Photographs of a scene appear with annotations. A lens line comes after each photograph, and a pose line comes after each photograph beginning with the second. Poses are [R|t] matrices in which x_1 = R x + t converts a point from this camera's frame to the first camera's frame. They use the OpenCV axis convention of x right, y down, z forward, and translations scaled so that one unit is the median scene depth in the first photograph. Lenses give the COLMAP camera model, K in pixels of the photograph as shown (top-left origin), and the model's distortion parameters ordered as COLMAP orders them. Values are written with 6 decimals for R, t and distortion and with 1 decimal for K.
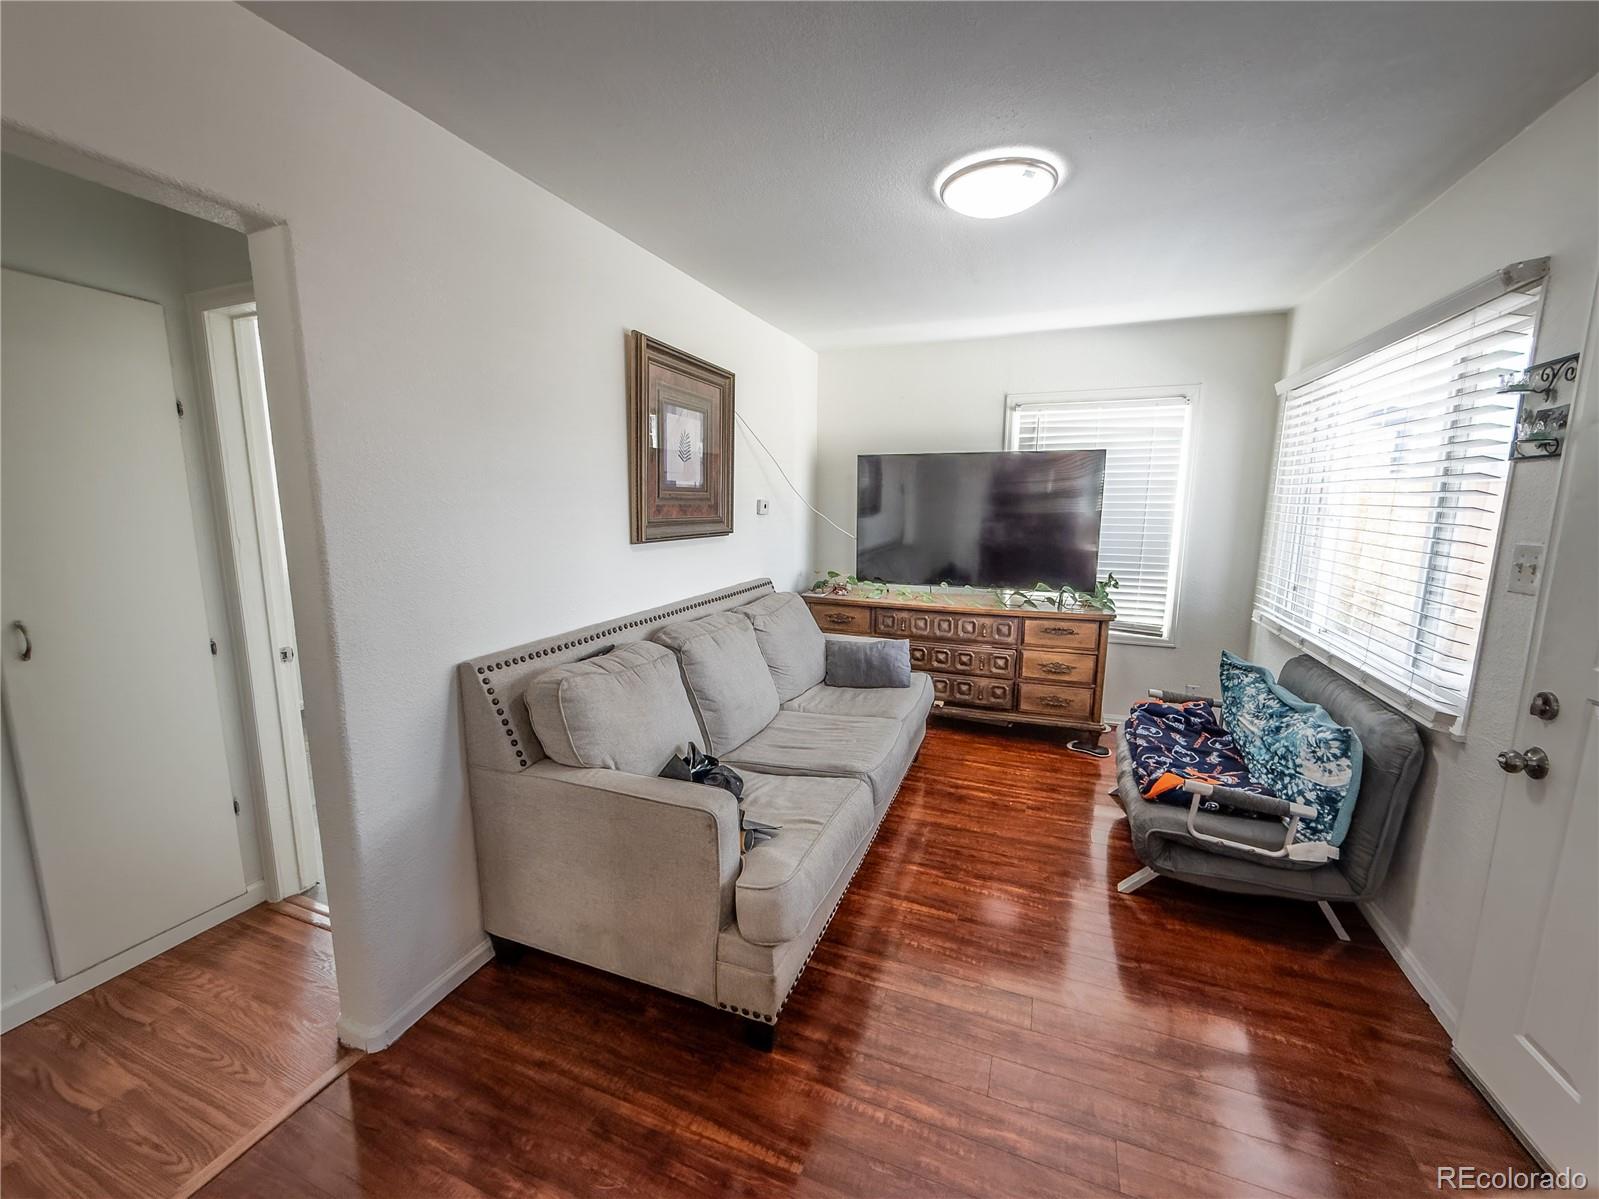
lens RADIAL K [[653.5, 0, 802.7], [0, 653.5, 599.3], [0, 0, 1]] dist [0.001755, -0.000861]
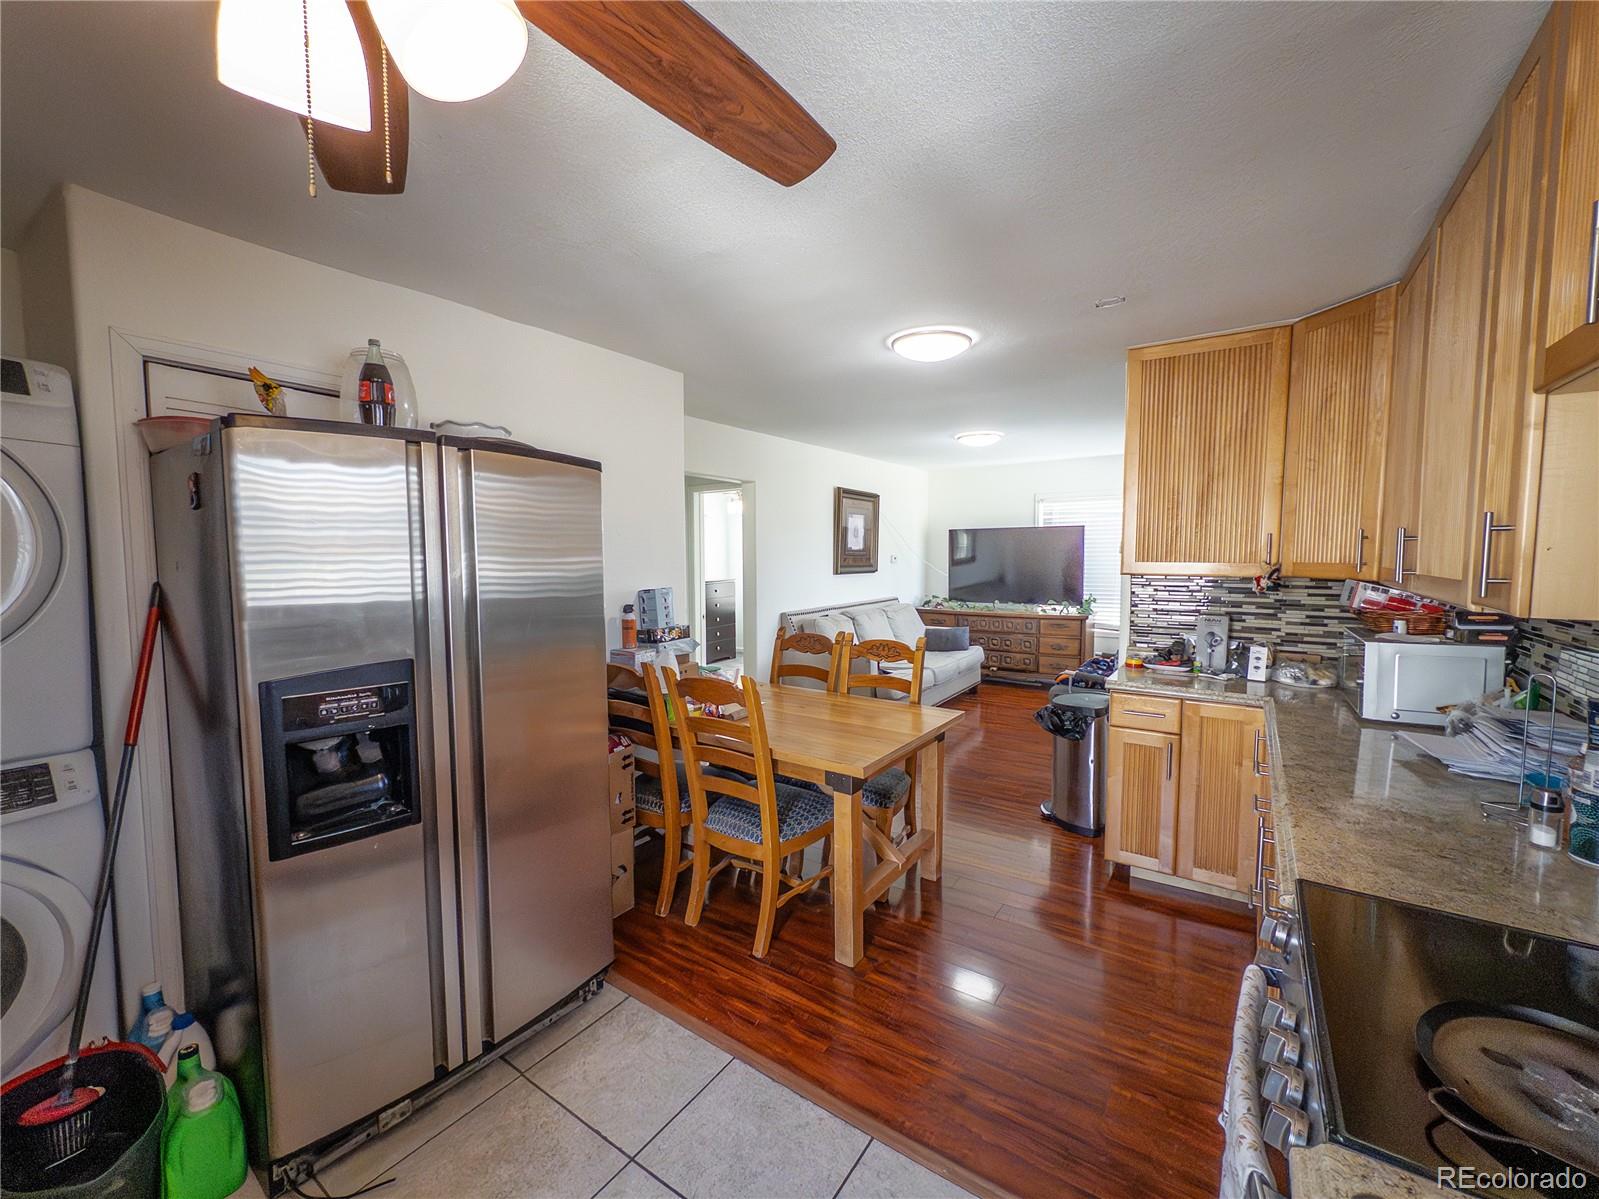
lens RADIAL K [[653.5, 0, 793.8], [0, 653.5, 601.4], [0, 0, 1]] dist [0.001755, -0.000861]
pose [[0.971865, 0.008807, -0.235374, 0.112108], [-0.026982, 0.996885, -0.074108, 0.141201], [0.233988, 0.078374, 0.969075, -0.970510]]
